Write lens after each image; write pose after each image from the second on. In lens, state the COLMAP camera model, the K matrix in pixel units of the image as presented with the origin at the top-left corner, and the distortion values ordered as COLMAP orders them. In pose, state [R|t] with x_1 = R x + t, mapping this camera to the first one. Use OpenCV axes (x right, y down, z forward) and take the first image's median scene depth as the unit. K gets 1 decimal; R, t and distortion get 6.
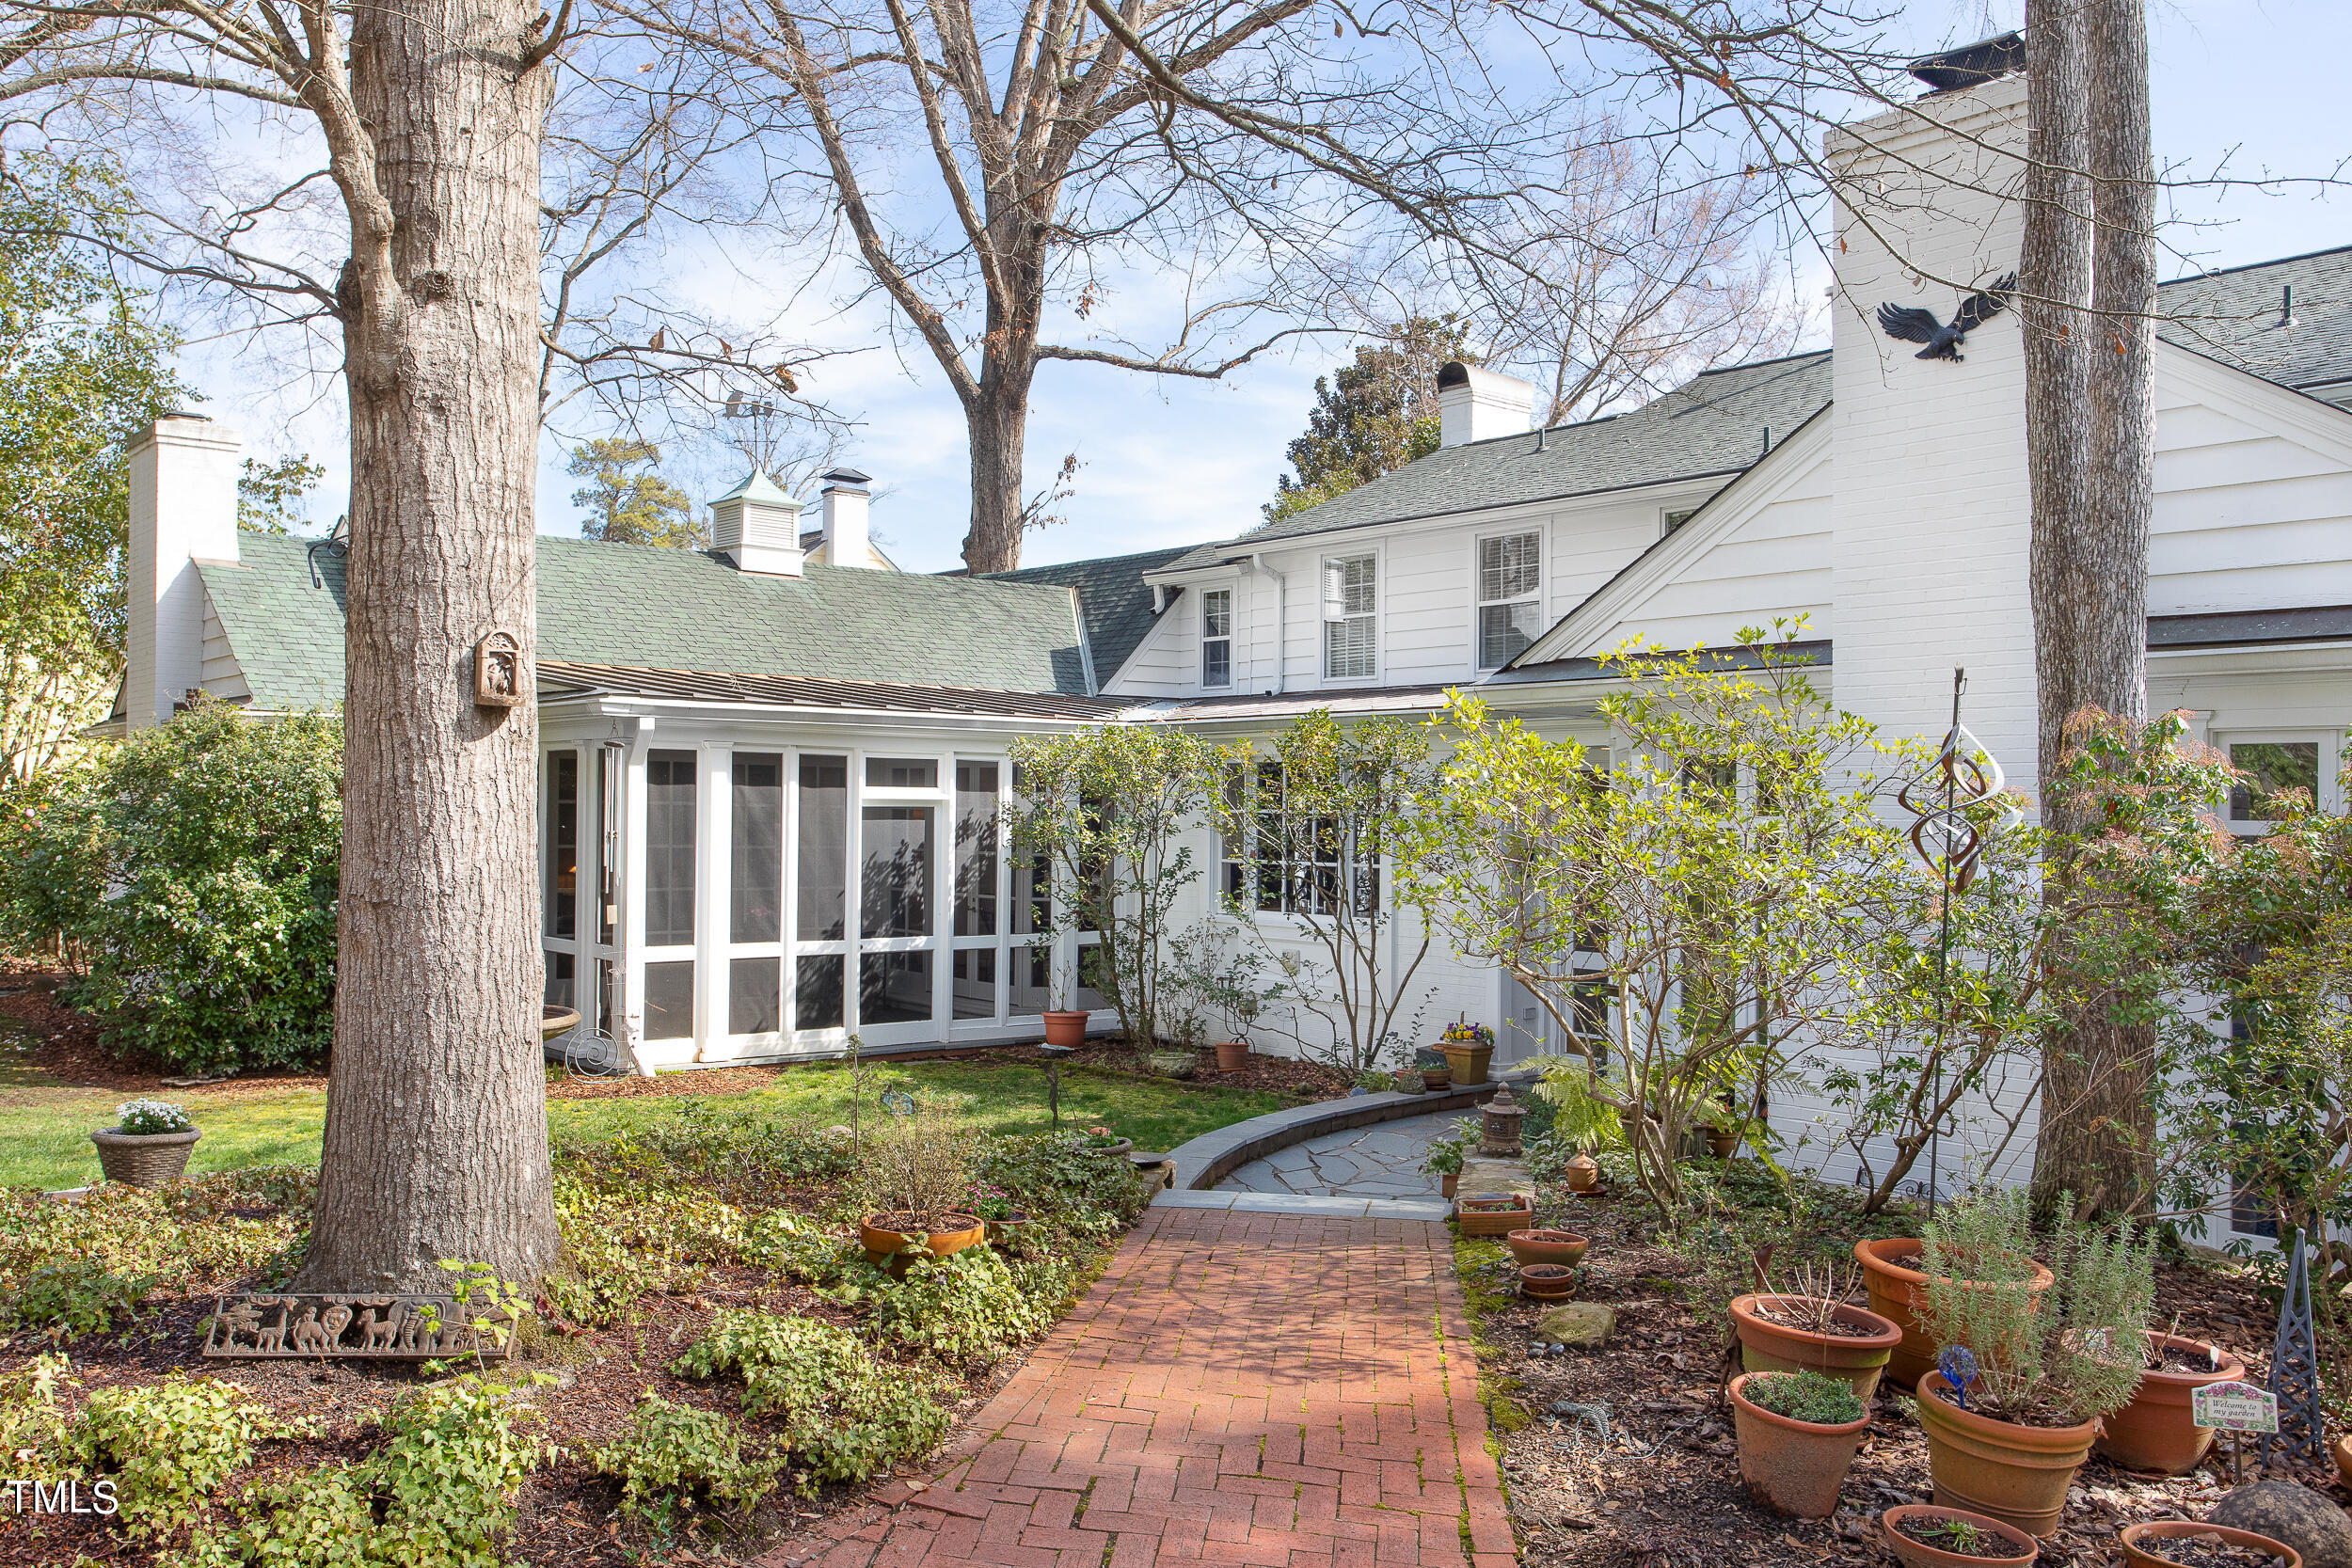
lens RADIAL K [[1921.3, 0, 1176.0], [0, 1921.3, 784.0], [0, 0, 1]] dist [-0.001366, 0.000491]
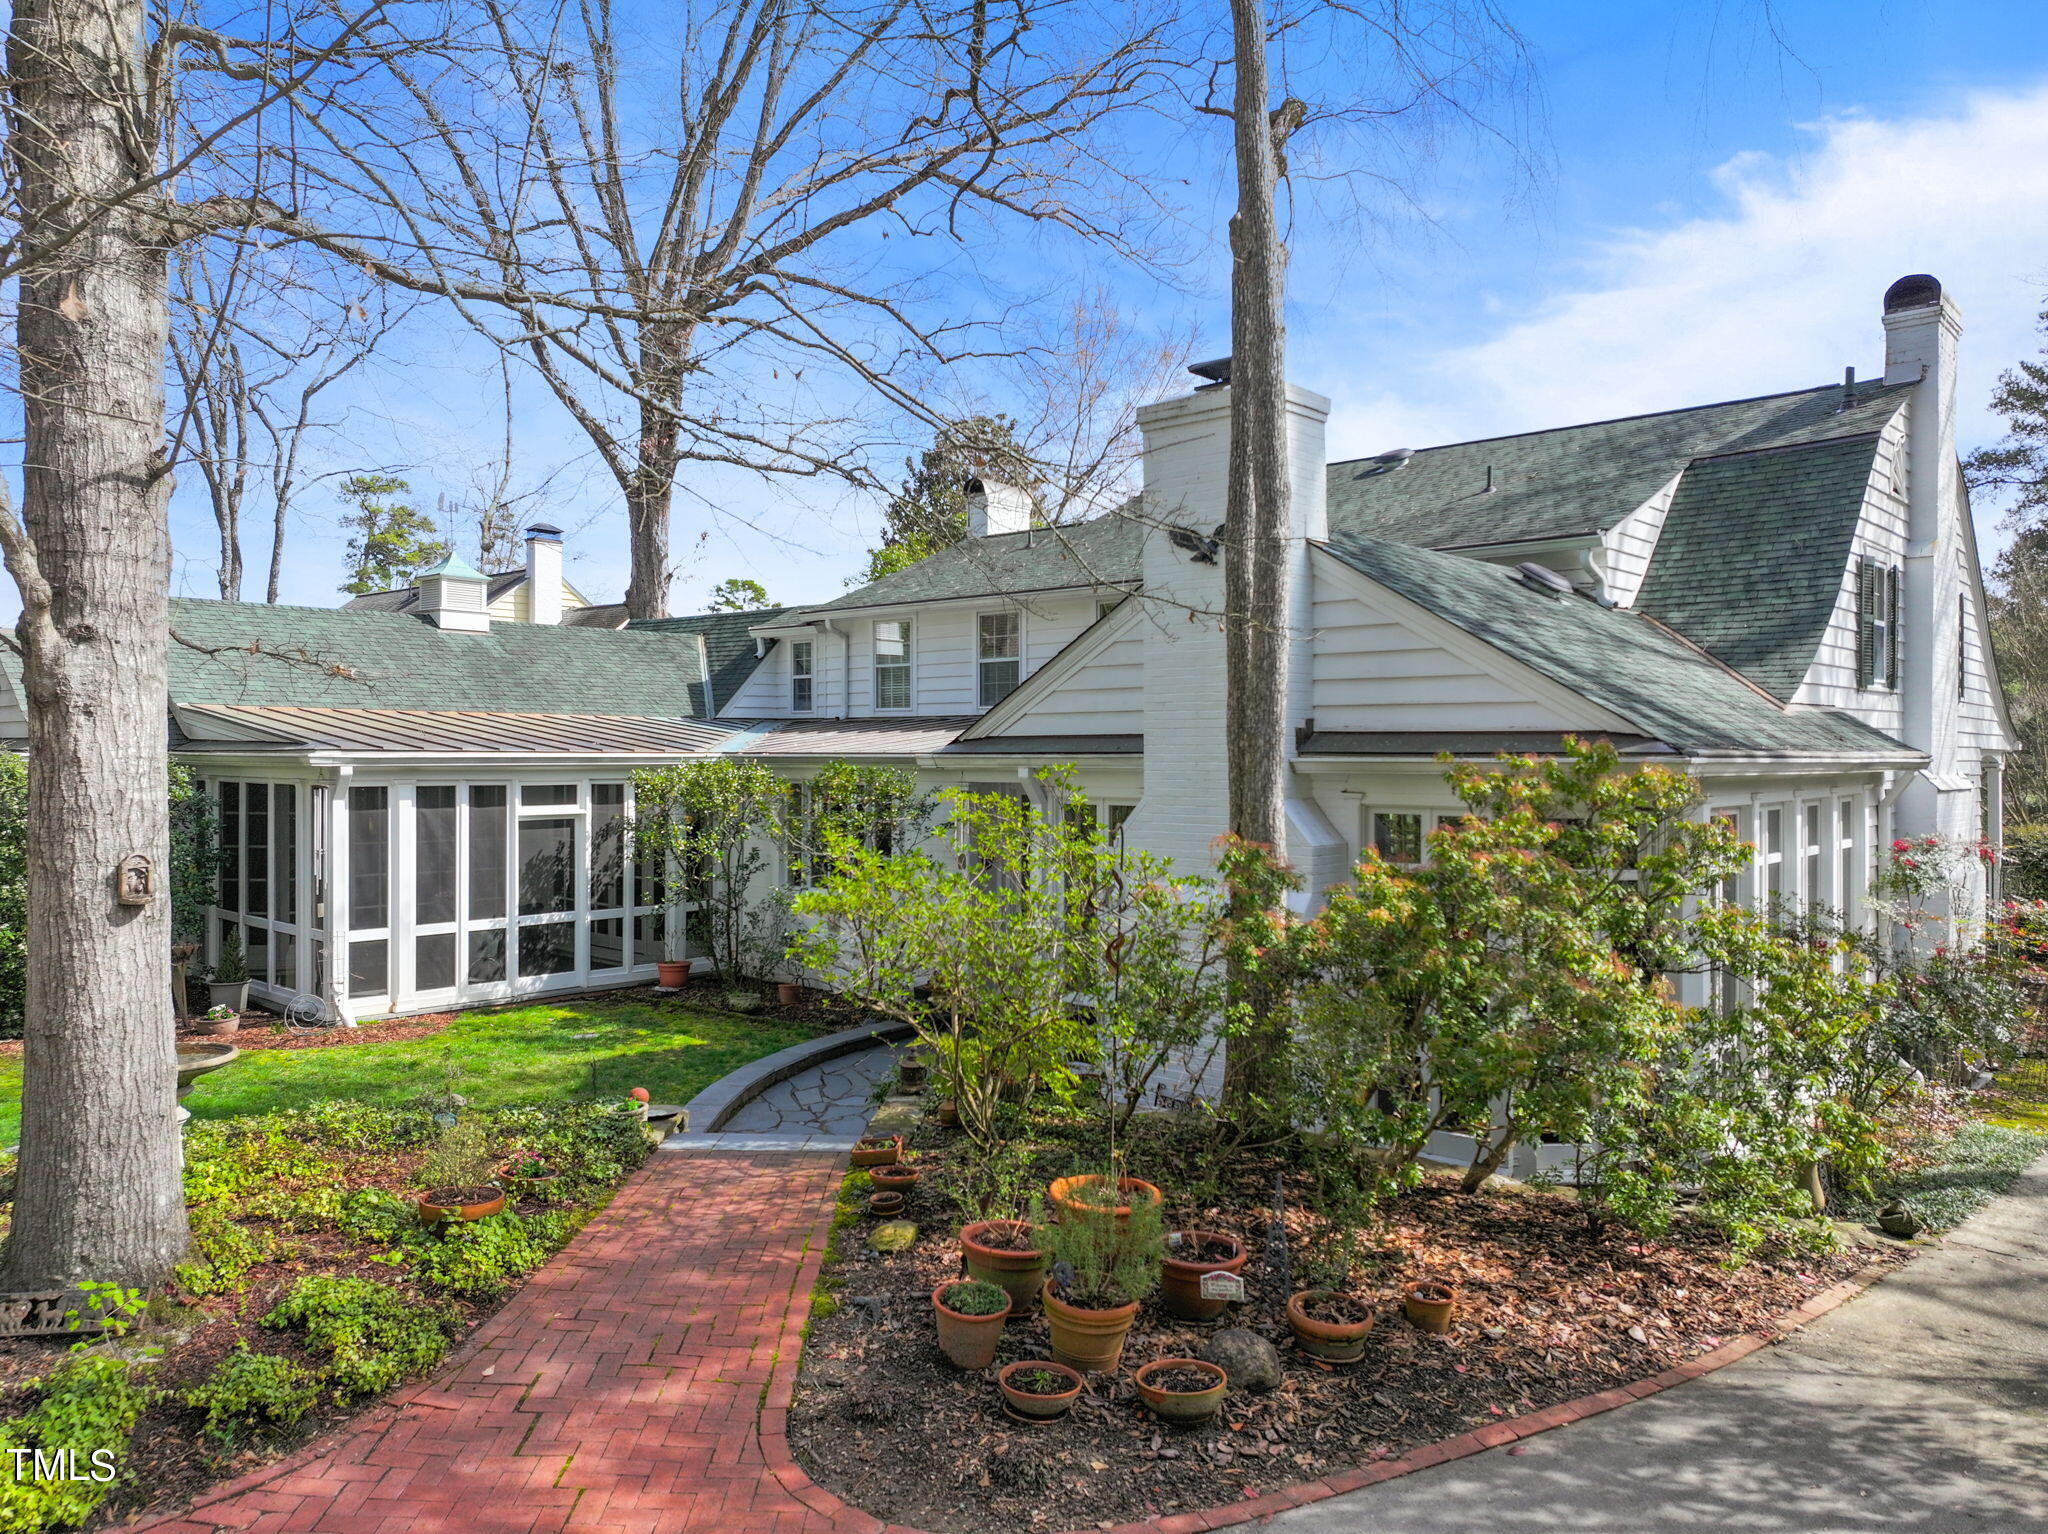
lens RADIAL K [[1412.5, 0, 1024.0], [0, 1412.5, 767.0], [0, 0, 1]] dist [-0.004767, 0.021364]
pose [[0.989388, -0.006269, 0.145160, 0.152397], [0.003747, 0.999837, 0.017635, -0.134756], [-0.145247, -0.016904, 0.989251, -0.181550]]
